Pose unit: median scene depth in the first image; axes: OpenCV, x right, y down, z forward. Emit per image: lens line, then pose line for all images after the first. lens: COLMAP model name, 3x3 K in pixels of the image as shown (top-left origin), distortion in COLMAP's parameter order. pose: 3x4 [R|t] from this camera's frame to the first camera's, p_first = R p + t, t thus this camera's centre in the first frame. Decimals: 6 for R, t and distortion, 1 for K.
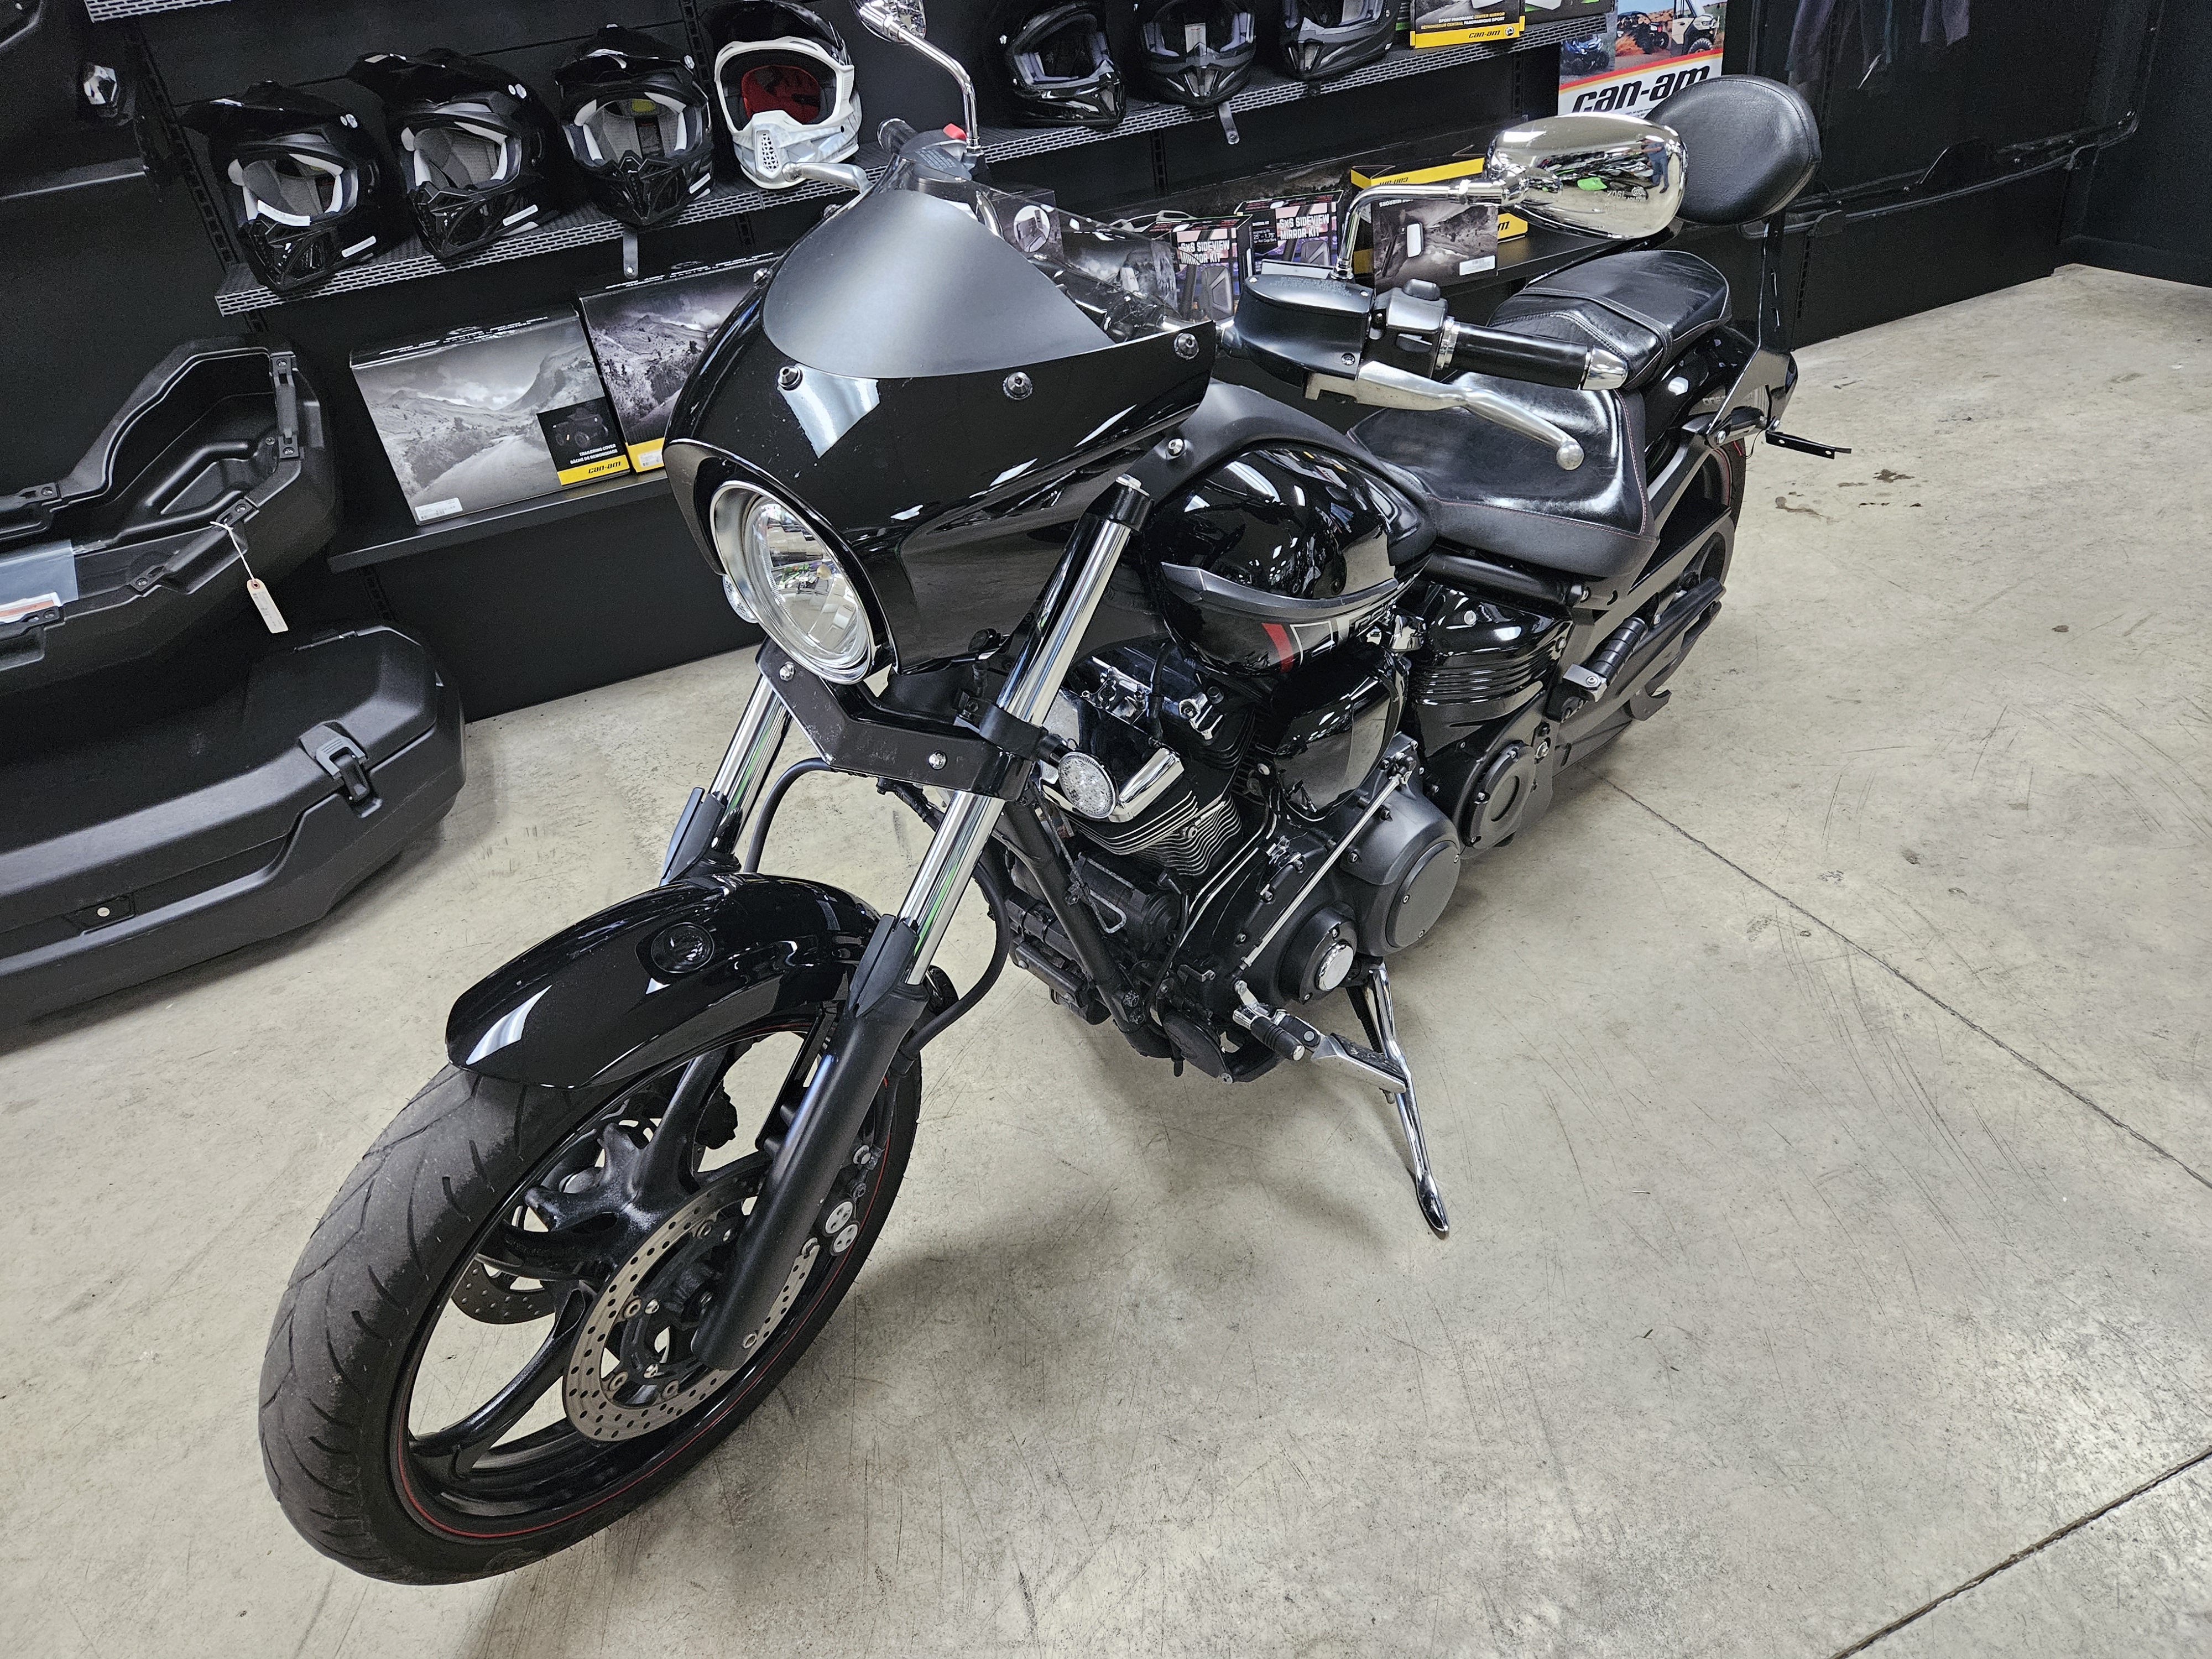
lens RADIAL K [[1444.1, 0, 1117.9], [0, 1444.1, 821.9], [0, 0, 1]] dist [0.087483, -0.081205]
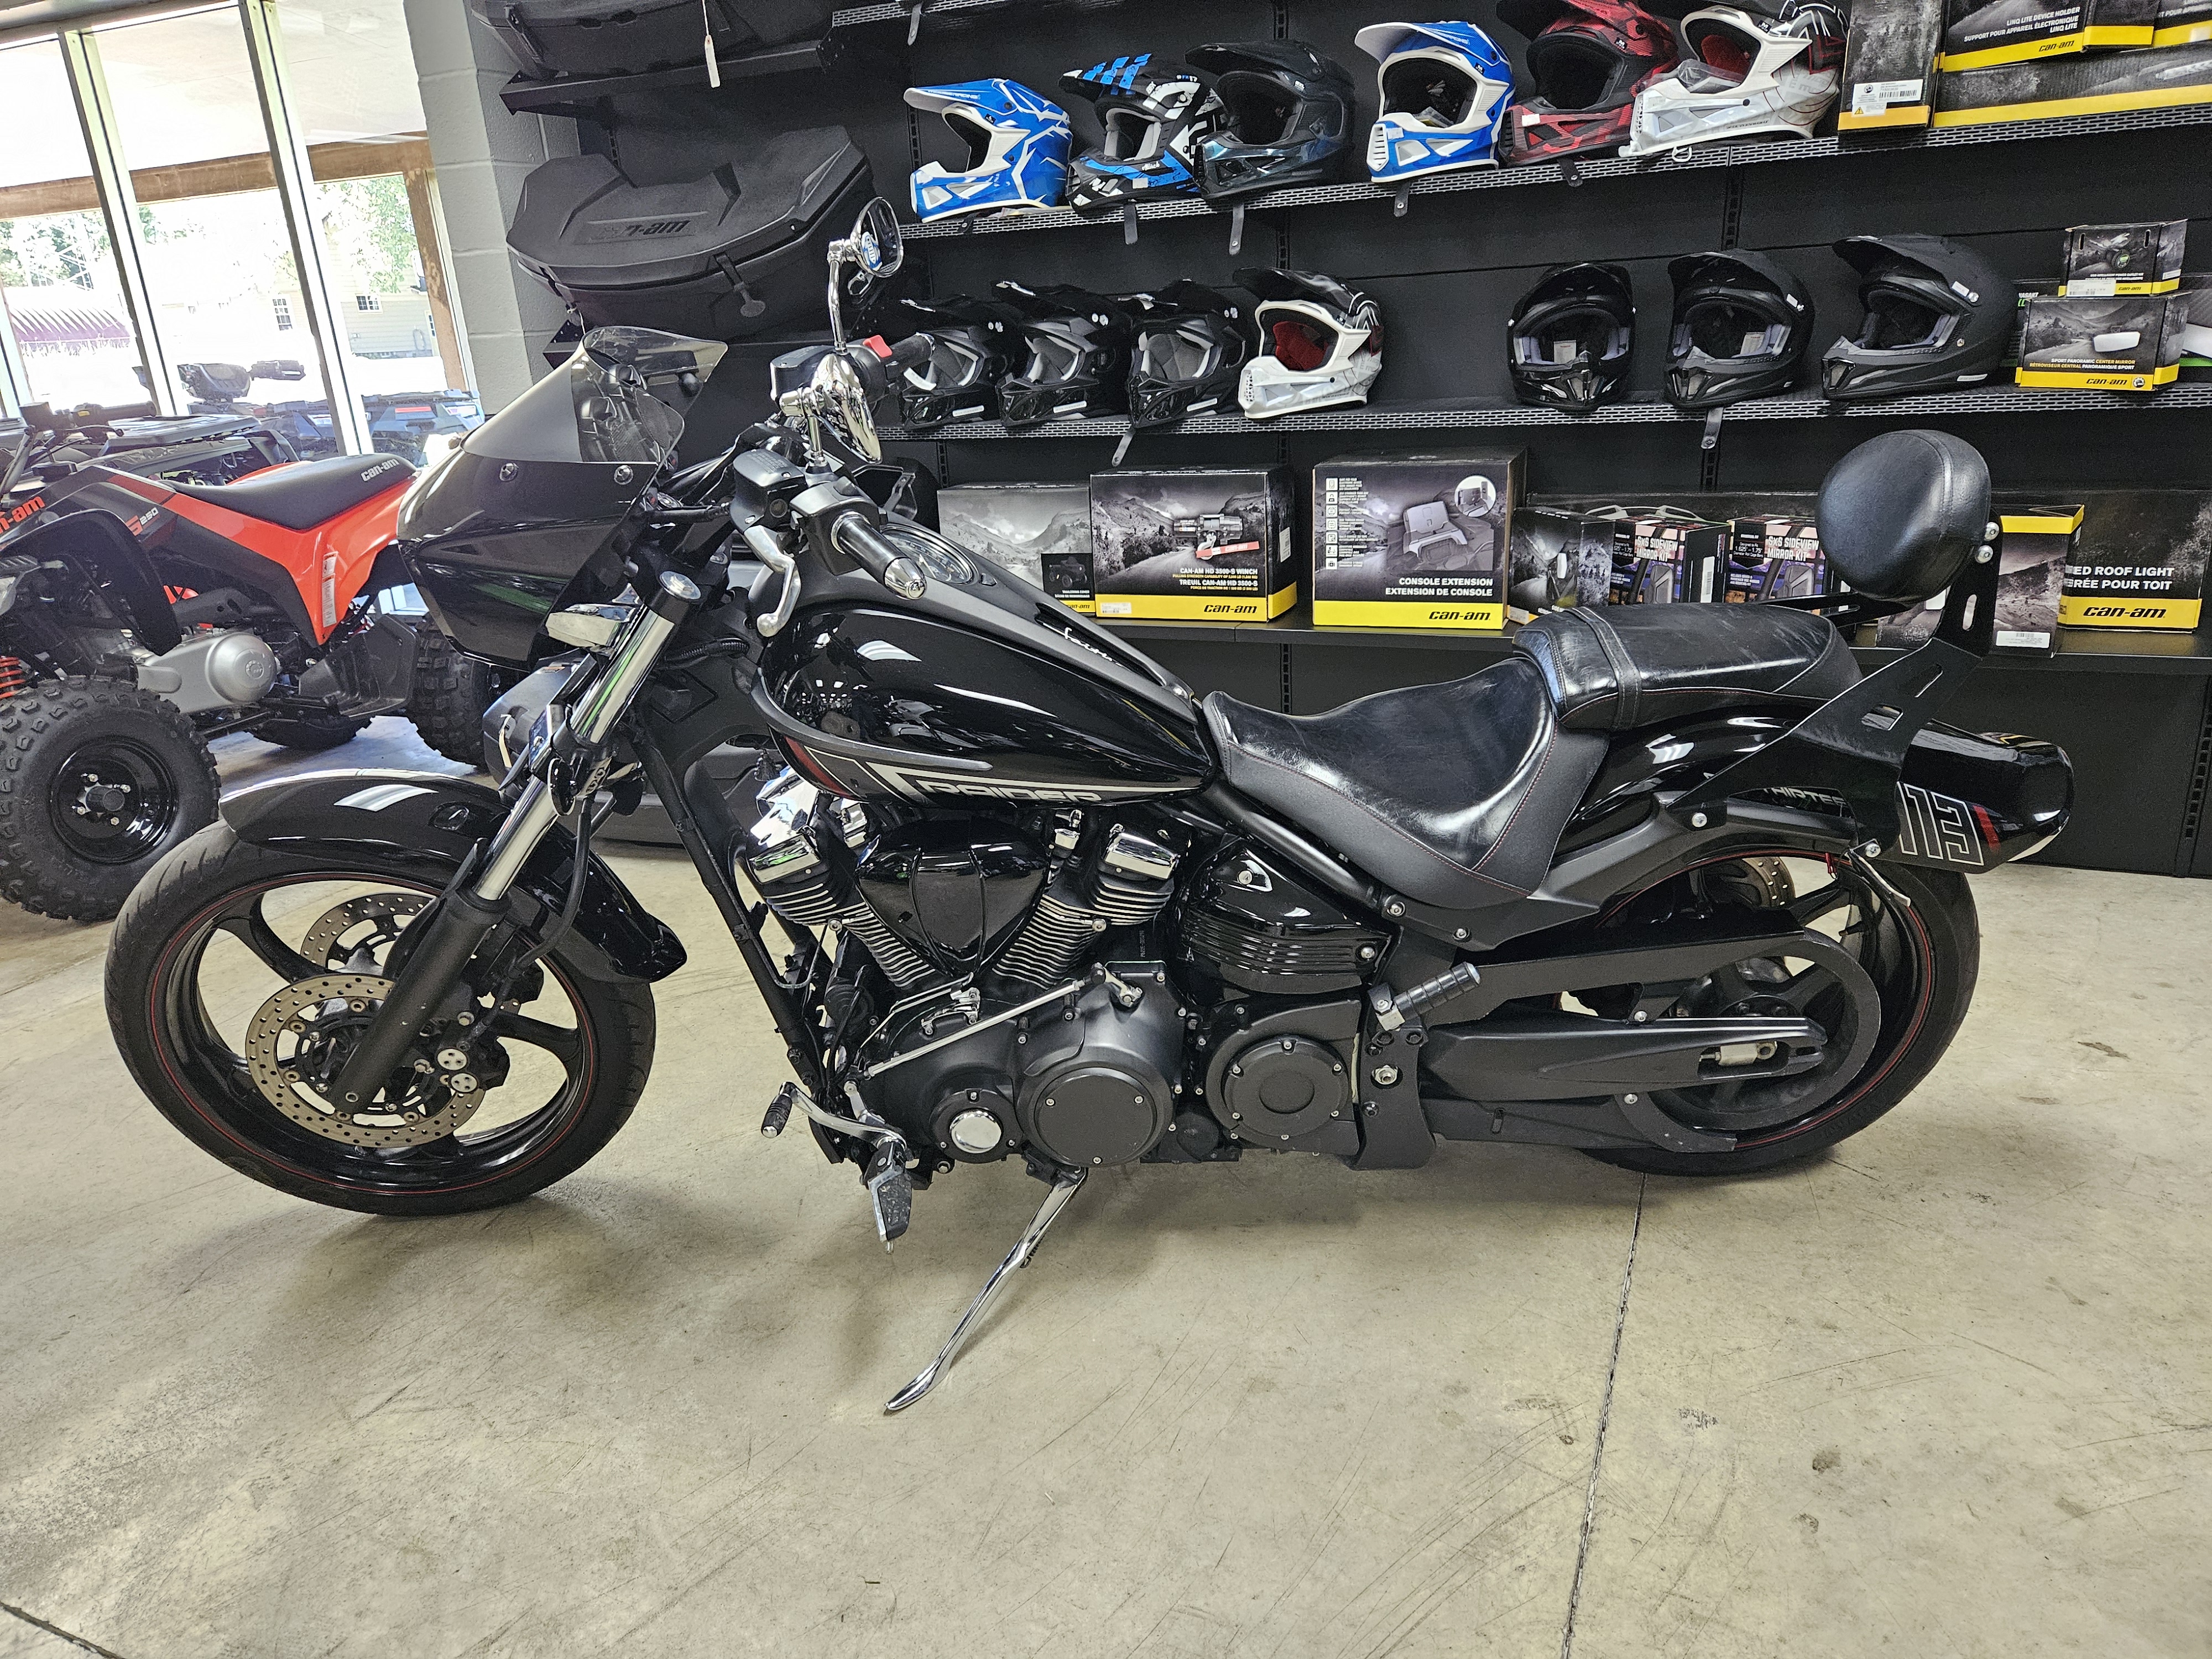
lens RADIAL K [[1444.1, 0, 1117.9], [0, 1444.1, 821.9], [0, 0, 1]] dist [0.087483, -0.081205]
pose [[0.702734, 0.320510, -0.635168, 0.526710], [-0.419561, 0.907706, -0.006157, -0.088312], [0.574573, 0.270819, 0.772349, 0.133882]]
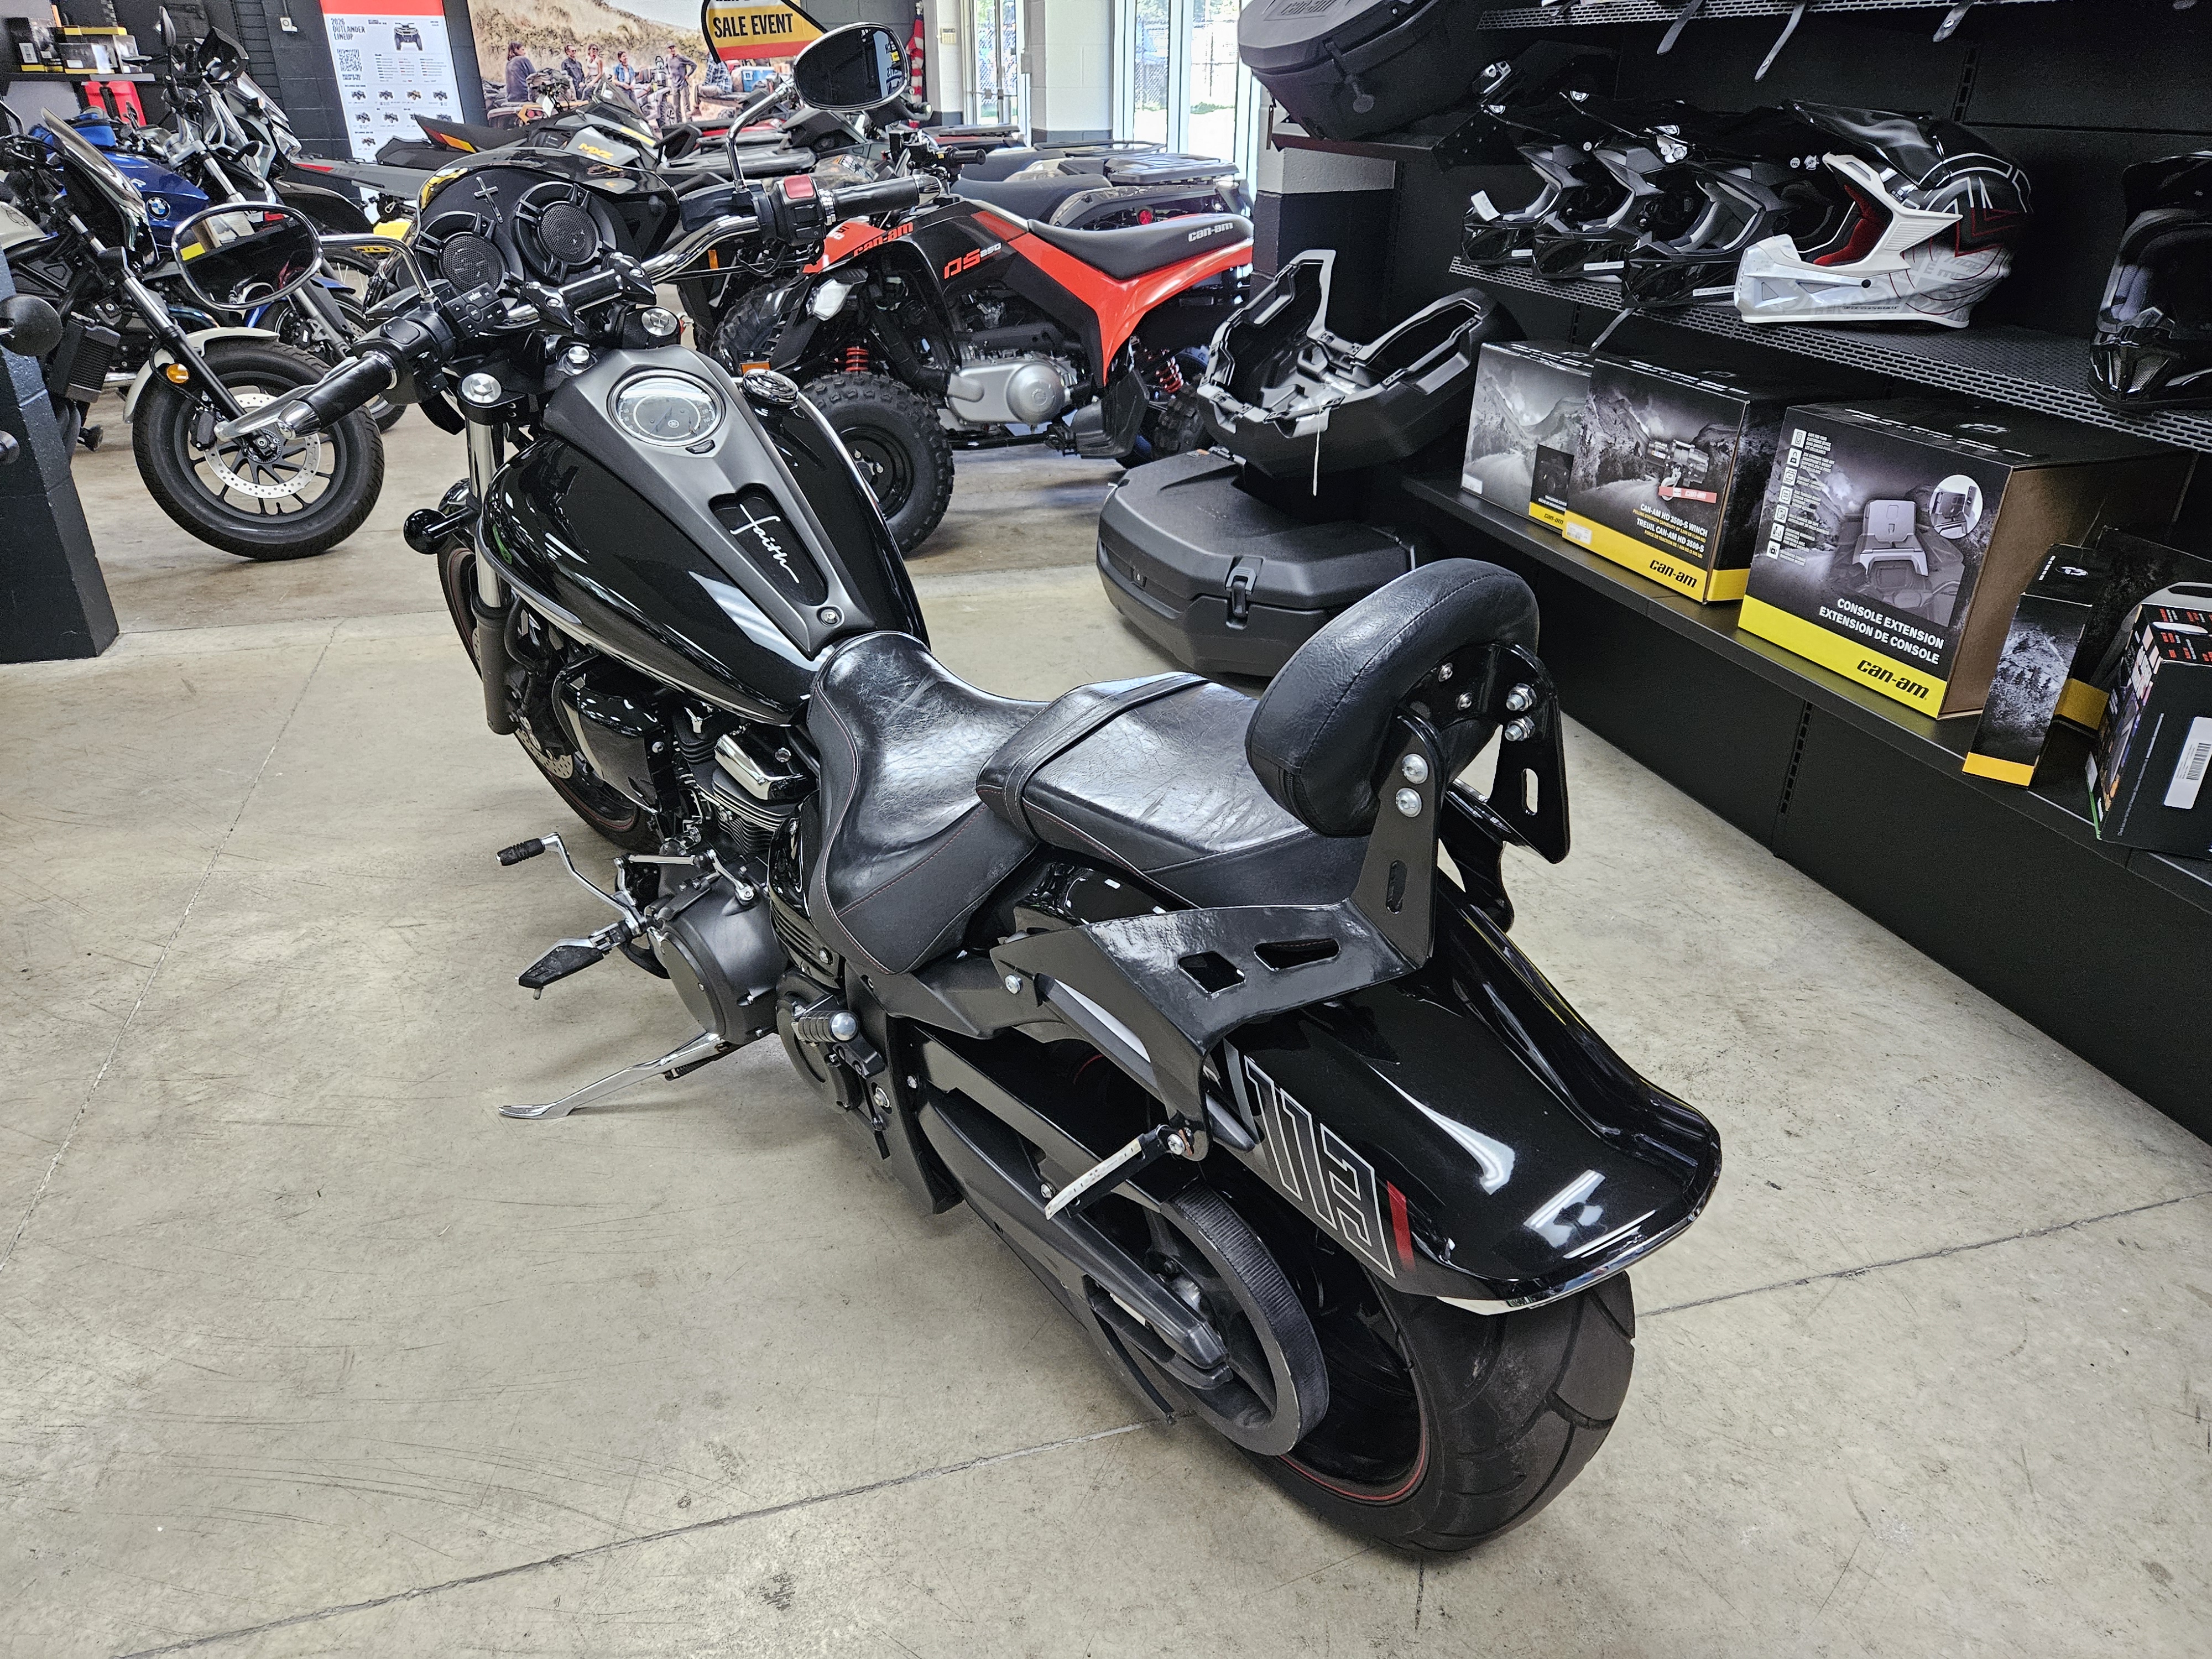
lens RADIAL K [[1478.6, 0, 1117.0], [0, 1478.6, 838.4], [0, 0, 1]] dist [0.090831, -0.075942]
pose [[-0.099108, 0.565212, -0.818971, 0.664497], [-0.536412, 0.662856, 0.522383, -0.491000], [0.838117, 0.491078, 0.237493, 0.642059]]
